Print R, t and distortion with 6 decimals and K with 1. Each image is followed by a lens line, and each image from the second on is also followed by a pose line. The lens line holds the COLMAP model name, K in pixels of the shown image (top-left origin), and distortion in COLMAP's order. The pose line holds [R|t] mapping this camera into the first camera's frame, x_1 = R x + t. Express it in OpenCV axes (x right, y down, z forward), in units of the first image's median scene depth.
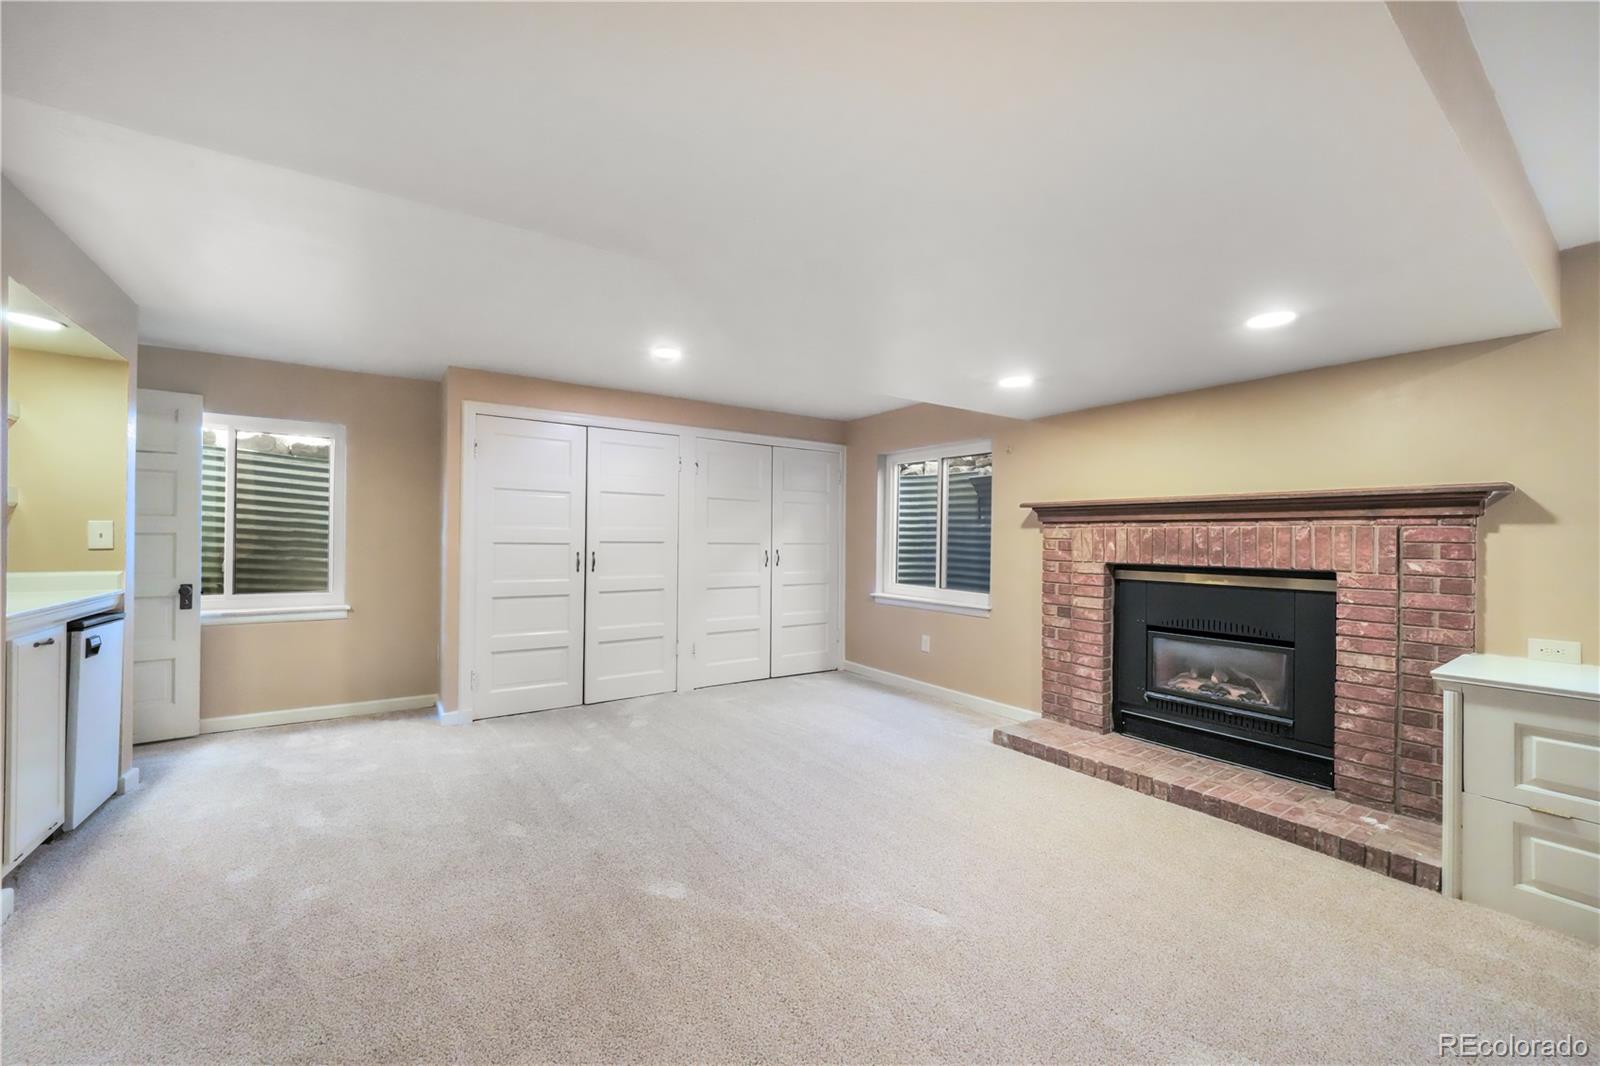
lens RADIAL K [[621.4, 0, 808.7], [0, 621.4, 540.1], [0, 0, 1]] dist [-0.003810, -0.000175]
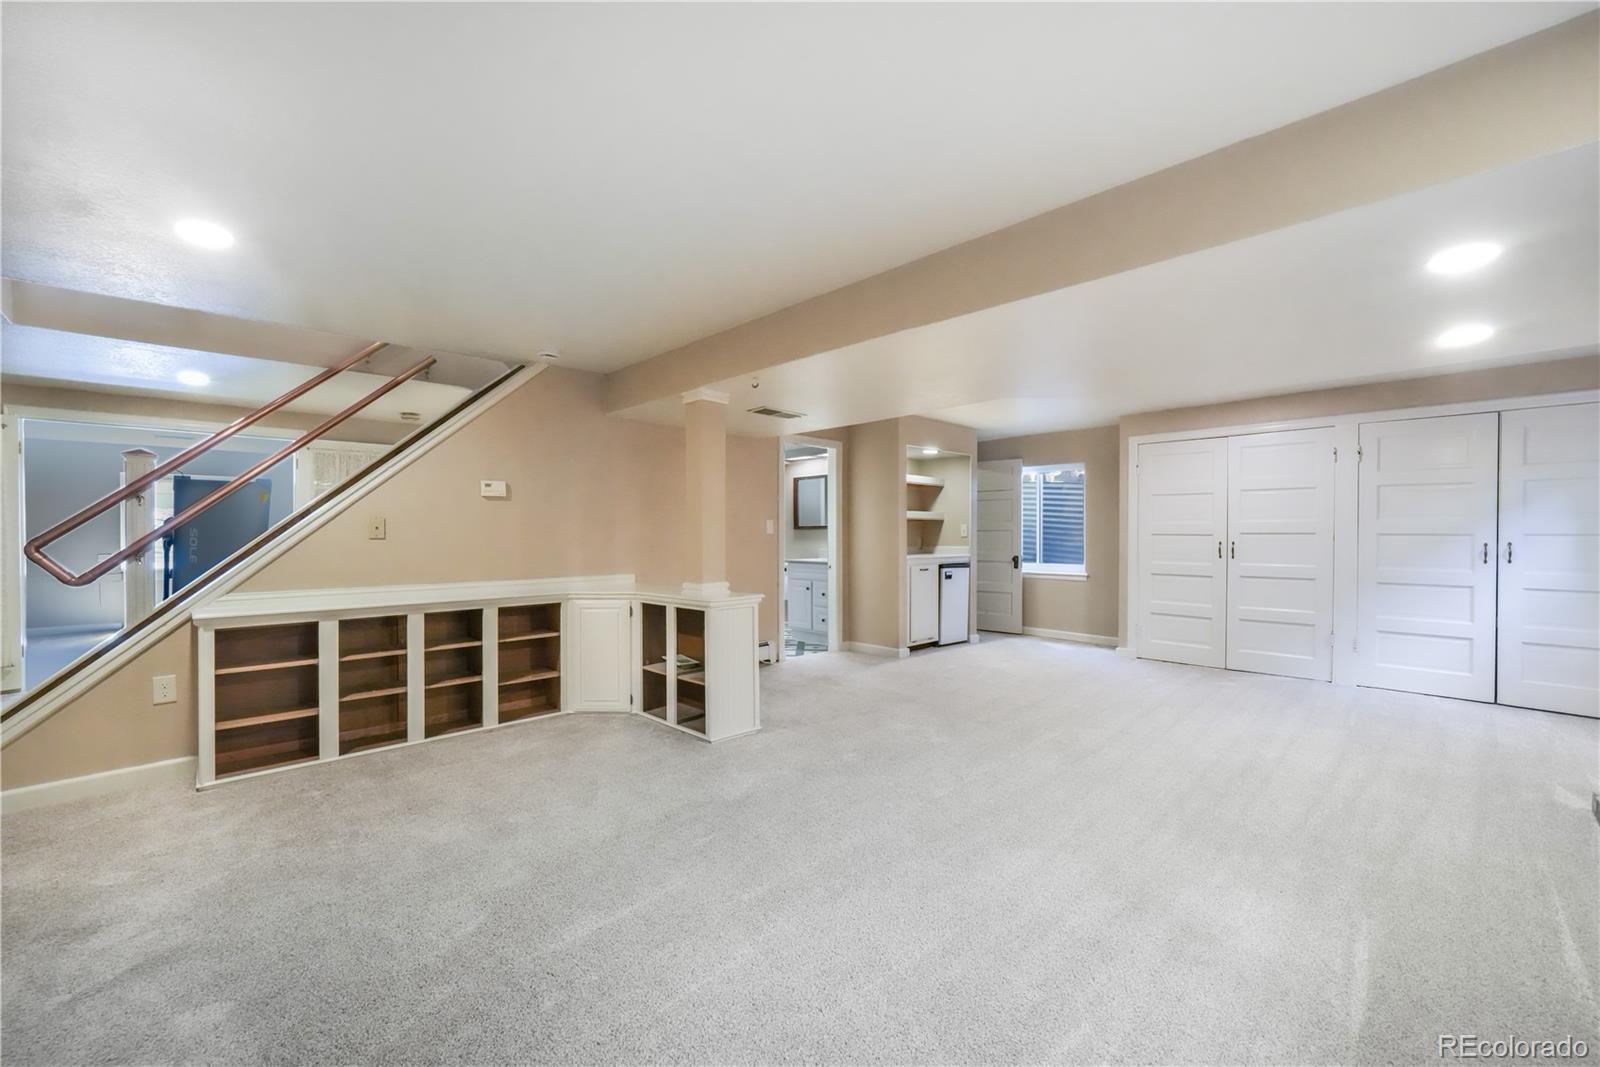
lens RADIAL K [[658.7, 0, 797.0], [0, 658.7, 532.5], [0, 0, 1]] dist [-0.003006, 0.000896]
pose [[0.159314, -0.007542, -0.987199, 0.962161], [0.001558, 0.999971, -0.007388, 0.011671], [0.987227, -0.000361, 0.159321, -0.020729]]
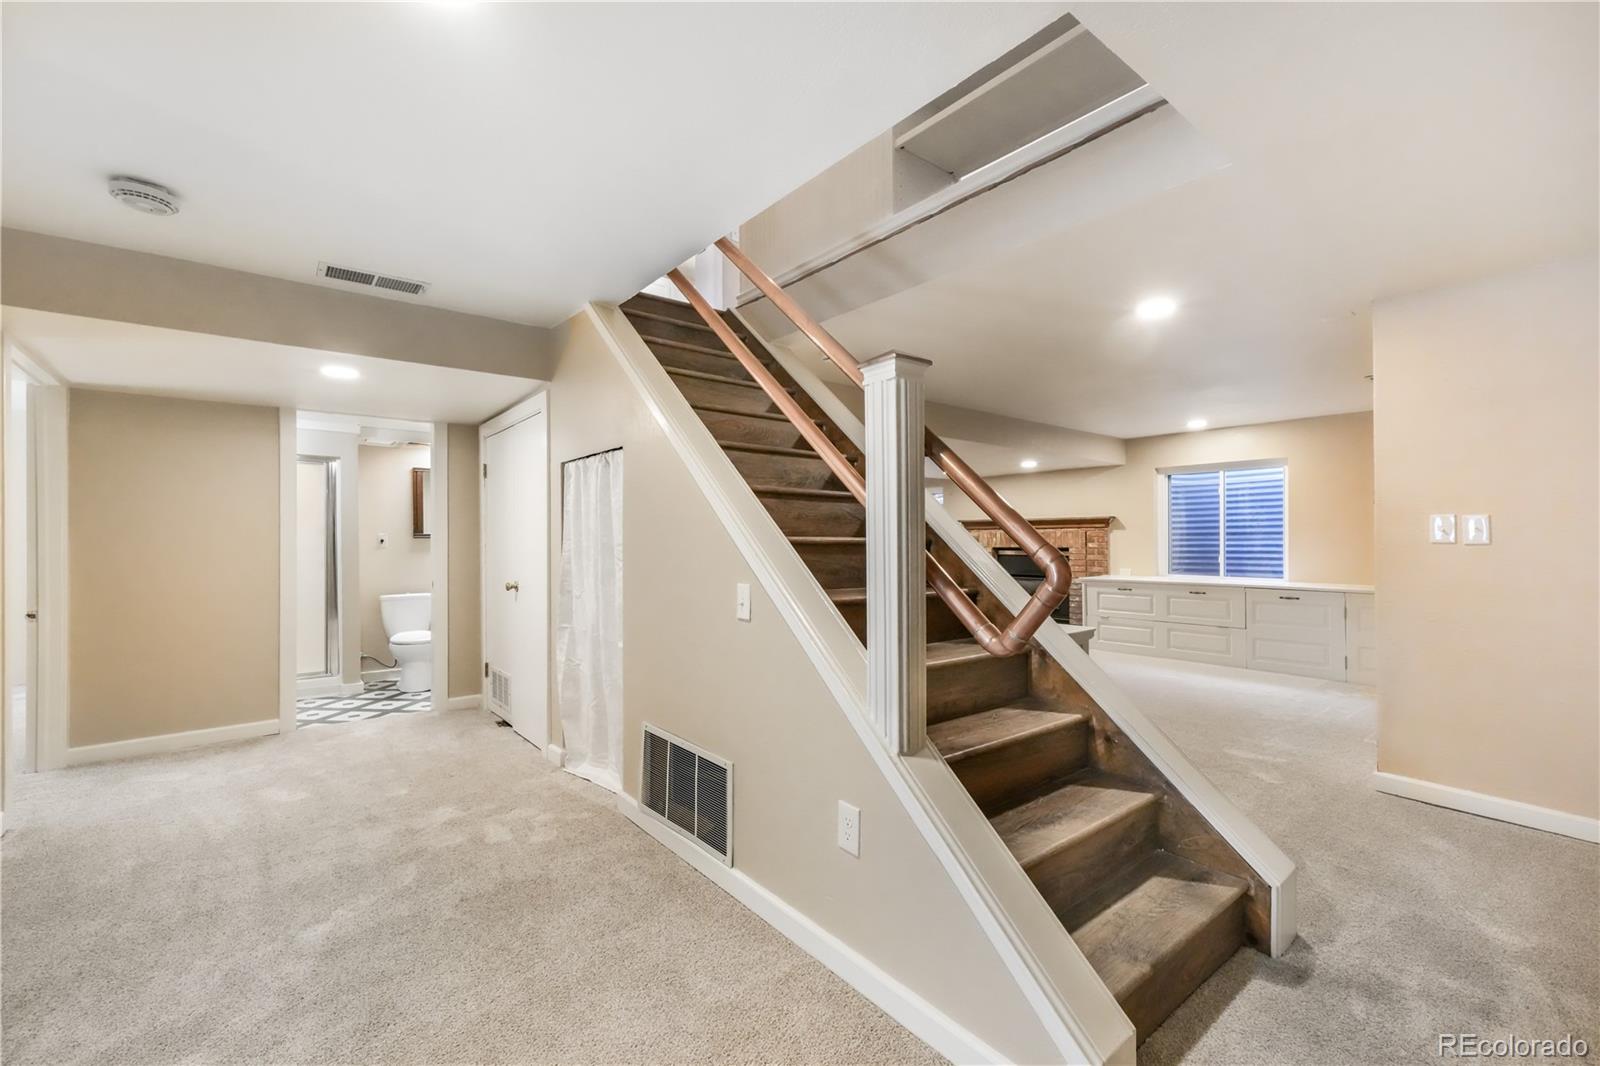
lens RADIAL K [[692.2, 0, 796.1], [0, 692.2, 537.2], [0, 0, 1]] dist [0.002624, 0.000463]
pose [[0.998031, -0.012473, 0.061472, -0.395359], [0.012830, 0.999903, -0.005405, 0.005056], [-0.061399, 0.006183, 0.998094, -1.503601]]
